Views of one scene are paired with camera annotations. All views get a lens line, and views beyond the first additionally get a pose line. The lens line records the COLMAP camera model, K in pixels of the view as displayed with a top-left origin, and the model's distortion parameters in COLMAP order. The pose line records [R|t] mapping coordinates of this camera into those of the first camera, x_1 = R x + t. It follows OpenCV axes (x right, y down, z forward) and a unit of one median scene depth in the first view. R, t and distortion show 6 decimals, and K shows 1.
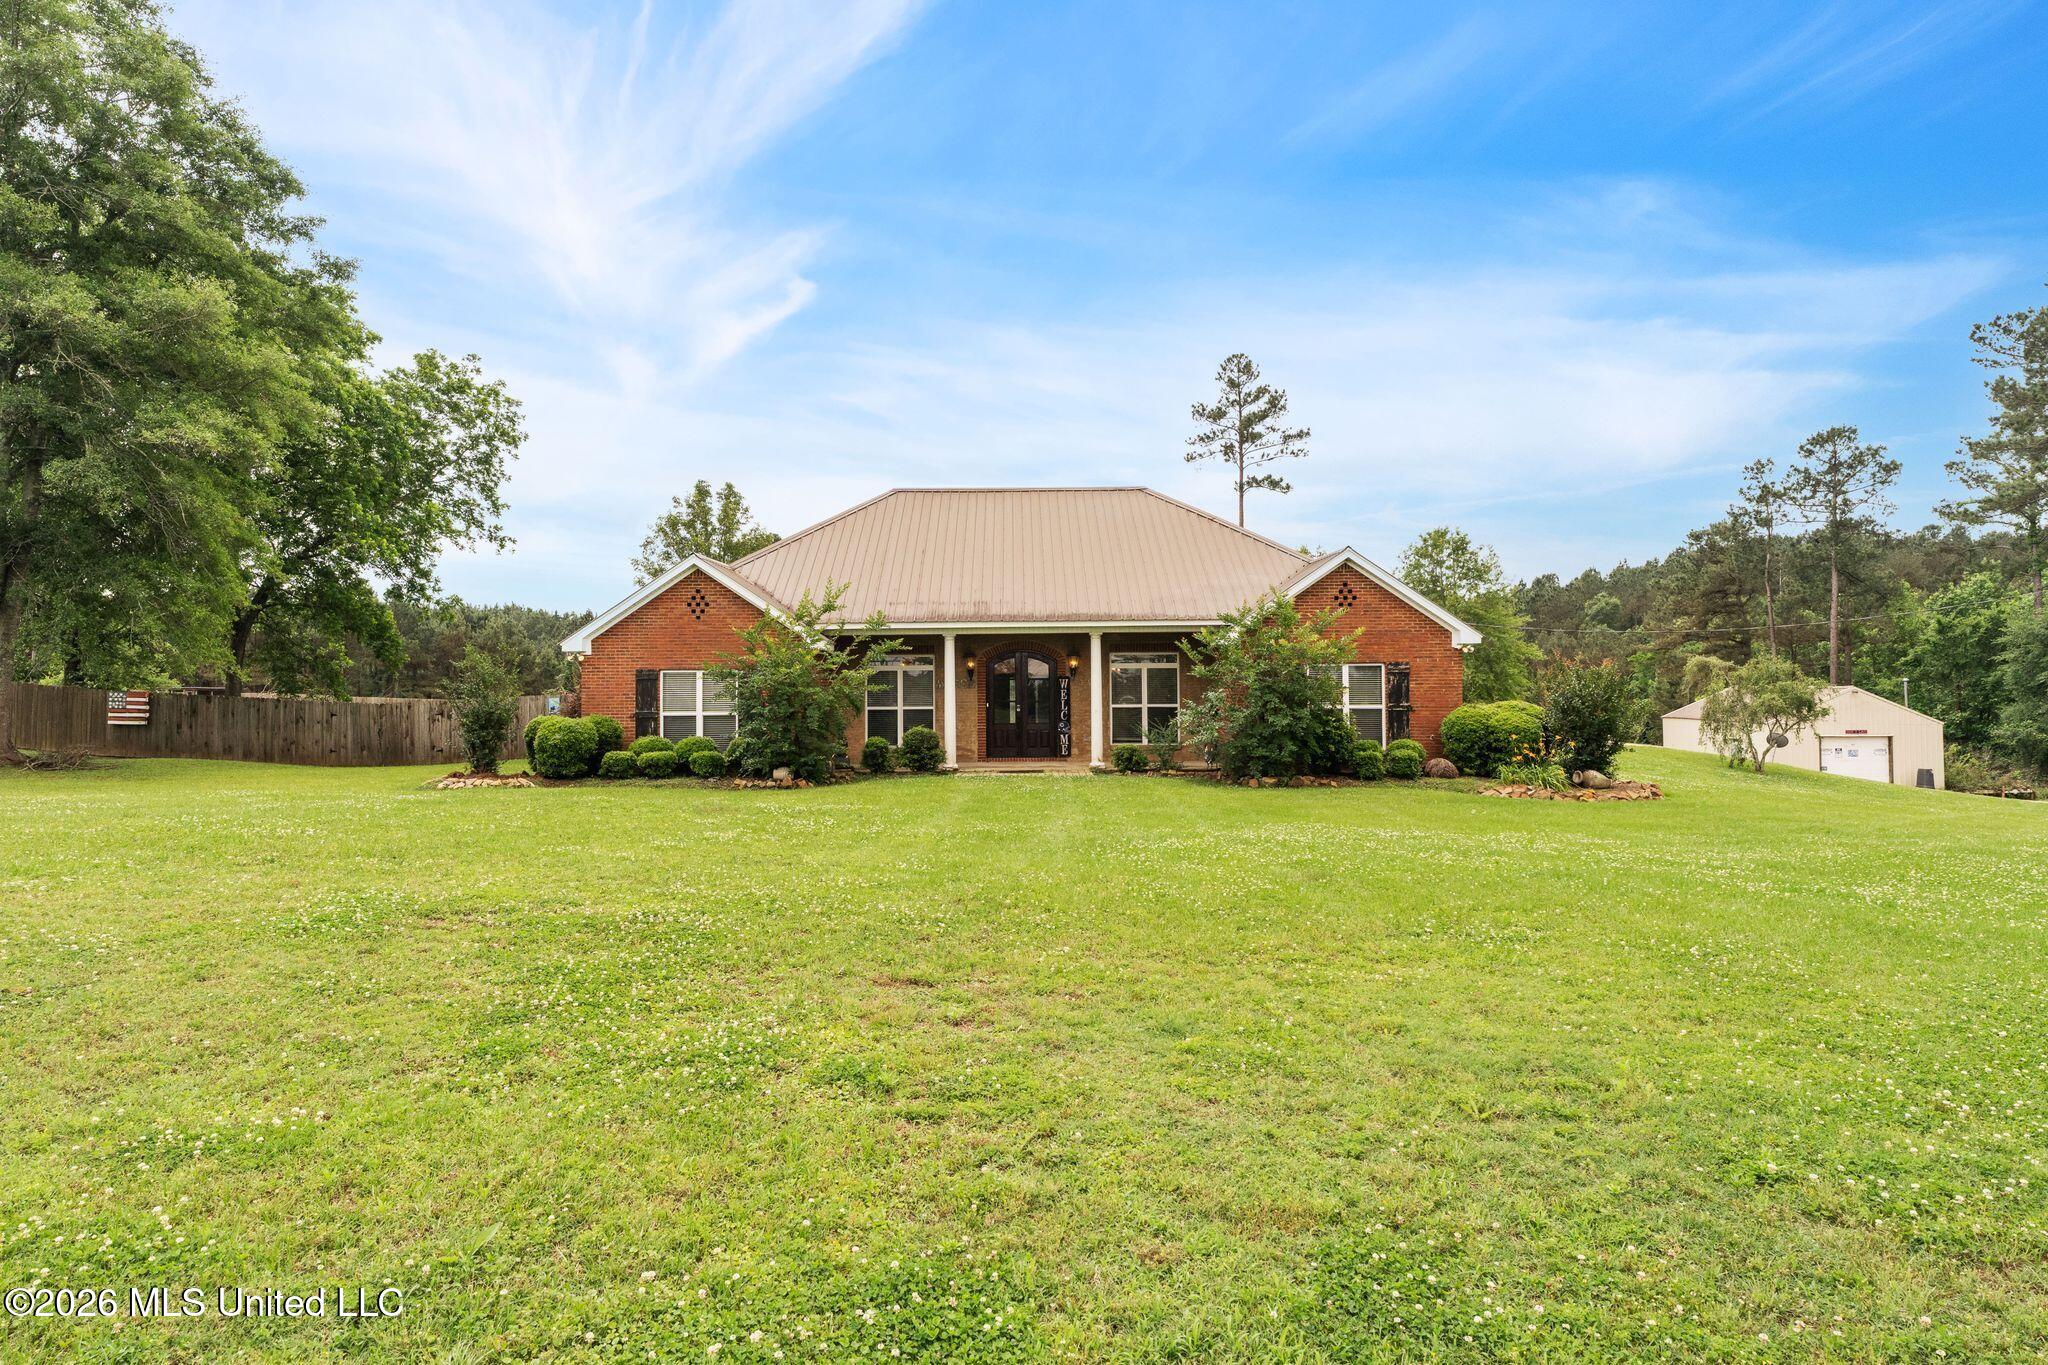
lens RADIAL K [[1131.8, 0, 1015.3], [0, 1131.8, 671.7], [0, 0, 1]] dist [0.002033, 0.001049]
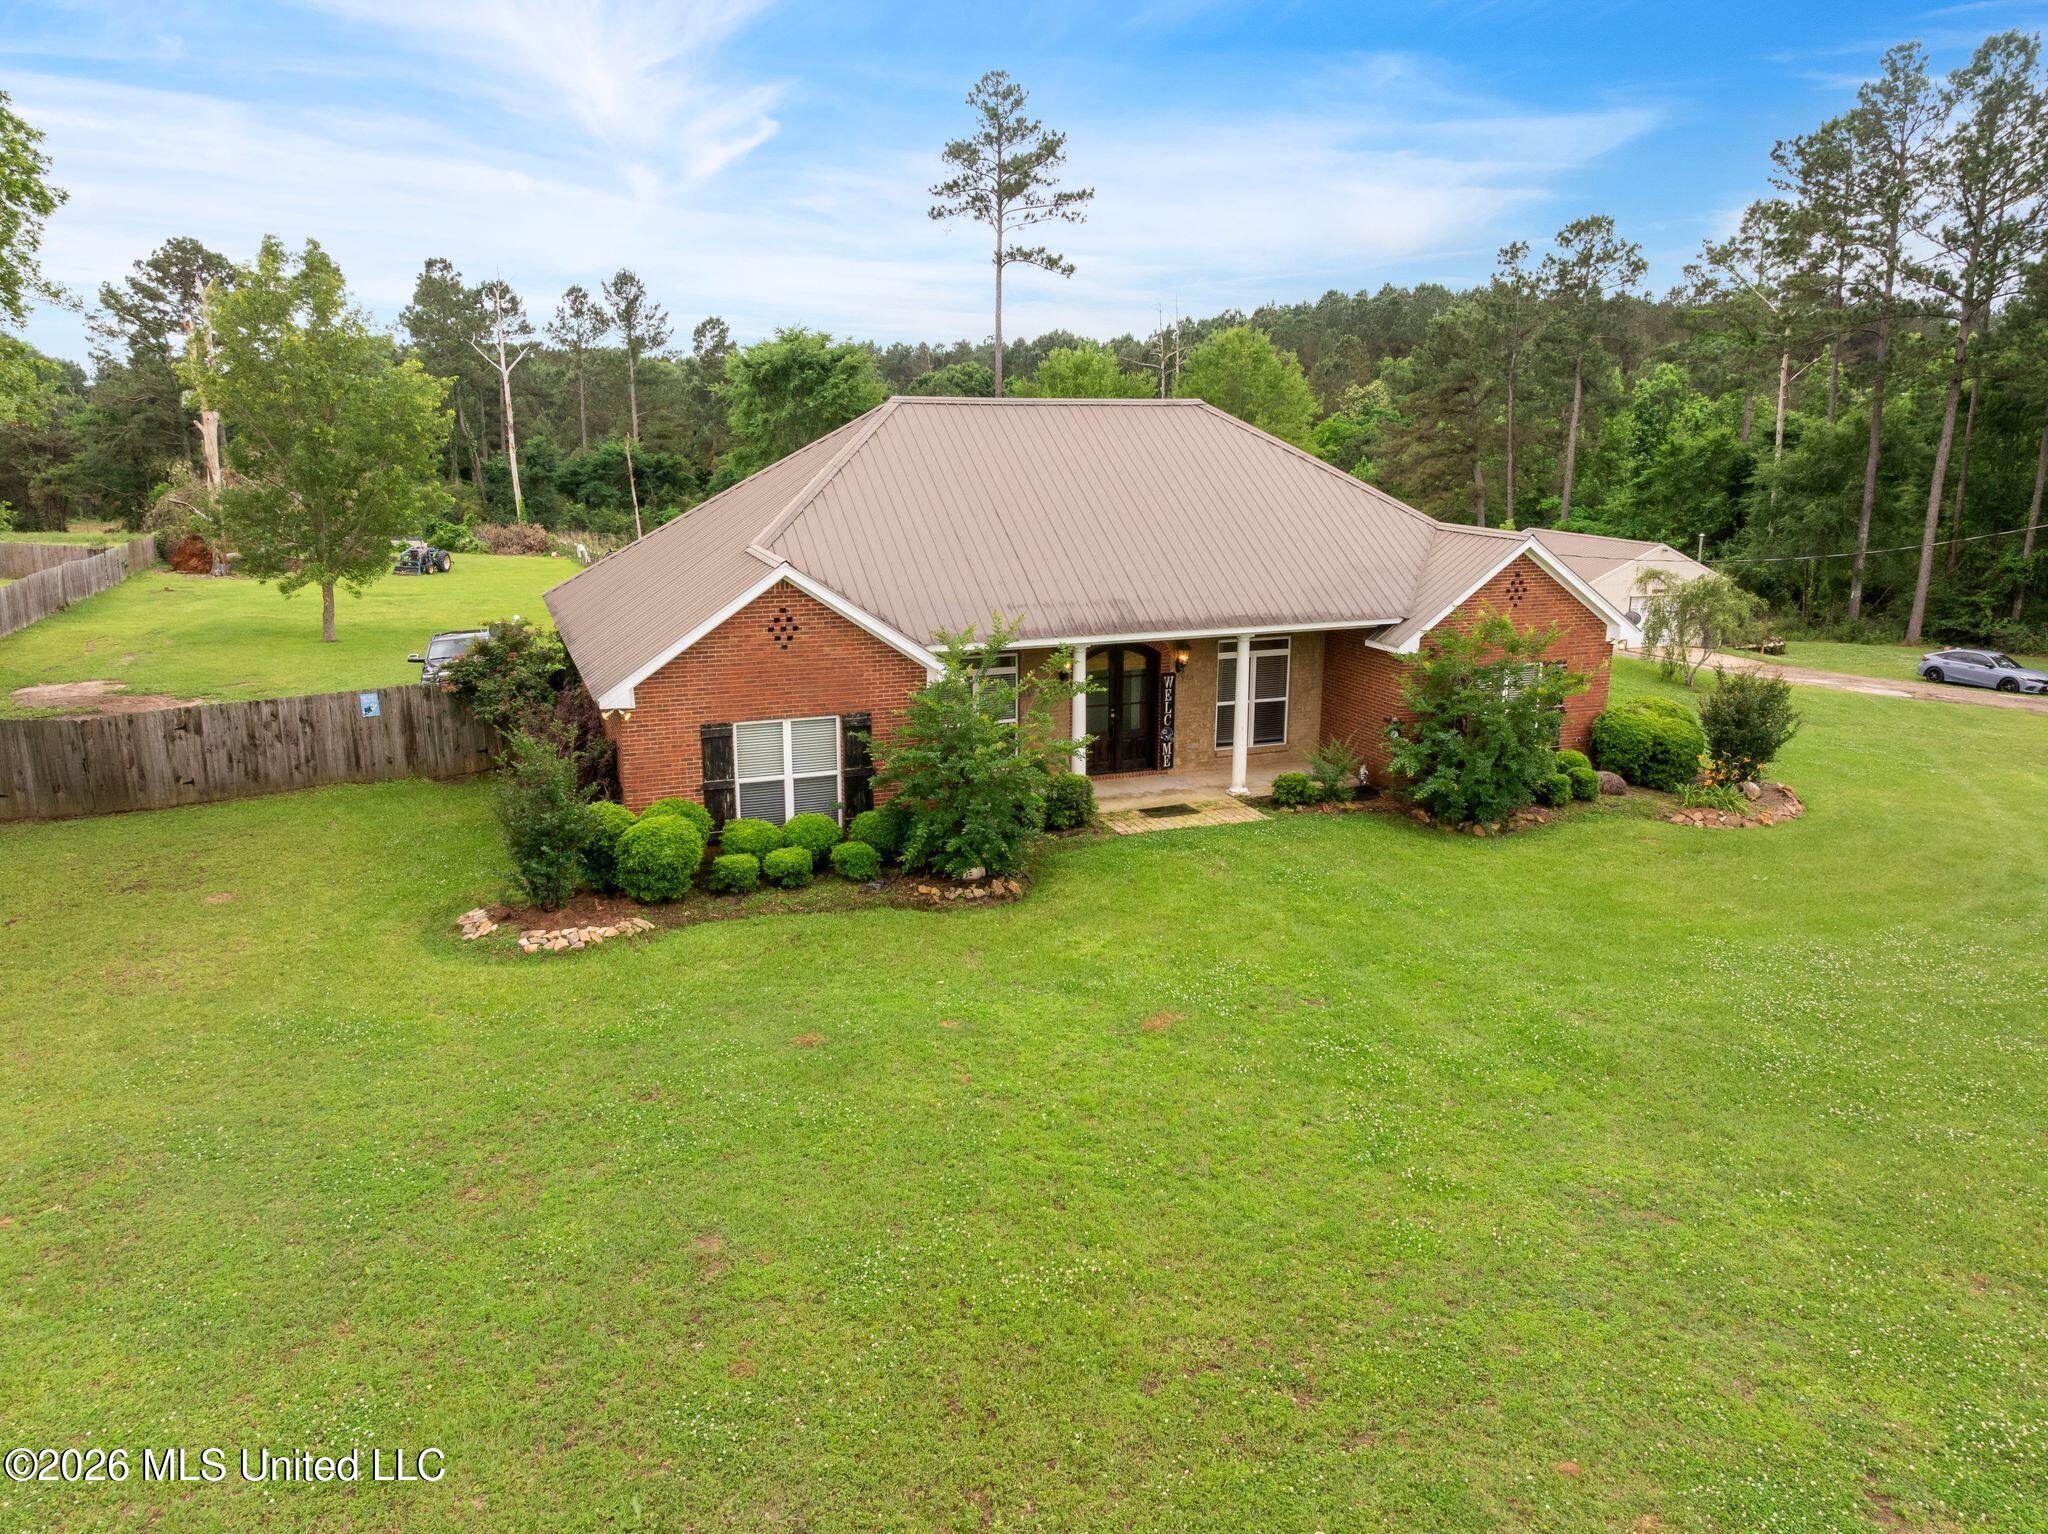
lens RADIAL K [[1437.5, 0, 1021.7], [0, 1437.5, 772.6], [0, 0, 1]] dist [-0.032039, 0.006557]
pose [[0.931420, -0.077766, 0.355542, -0.394337], [-0.014604, 0.968132, 0.250014, -0.168522], [-0.363654, -0.238060, 0.900602, 0.089727]]
